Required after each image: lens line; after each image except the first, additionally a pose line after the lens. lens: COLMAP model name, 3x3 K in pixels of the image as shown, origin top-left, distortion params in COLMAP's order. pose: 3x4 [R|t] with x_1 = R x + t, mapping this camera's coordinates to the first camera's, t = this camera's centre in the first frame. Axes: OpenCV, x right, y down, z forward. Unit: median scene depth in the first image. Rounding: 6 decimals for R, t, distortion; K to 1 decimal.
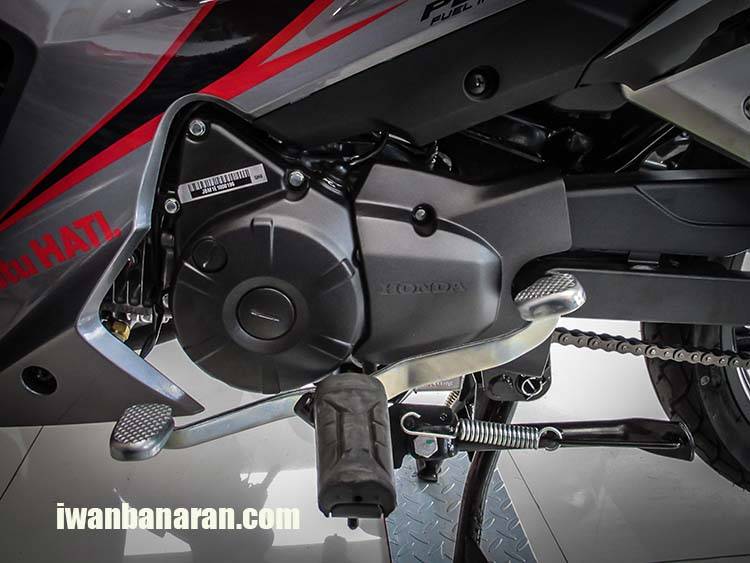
lens RADIAL K [[617.4, 0, 373.9], [0, 617.4, 276.3], [0, 0, 1]] dist [-0.051156, 0.009341]
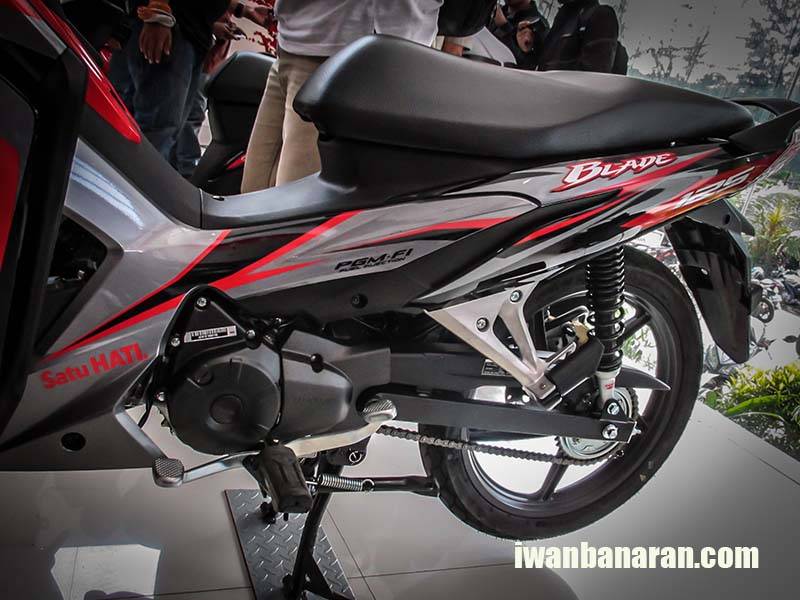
lens RADIAL K [[658.6, 0, 402.8], [0, 658.6, 299.2], [0, 0, 1]] dist [-0.051156, 0.009341]
pose [[0.919652, 0.119639, 0.374068, -0.441402], [-0.095599, 0.992016, -0.082246, -0.143386], [-0.380921, 0.039877, 0.923747, -0.923875]]
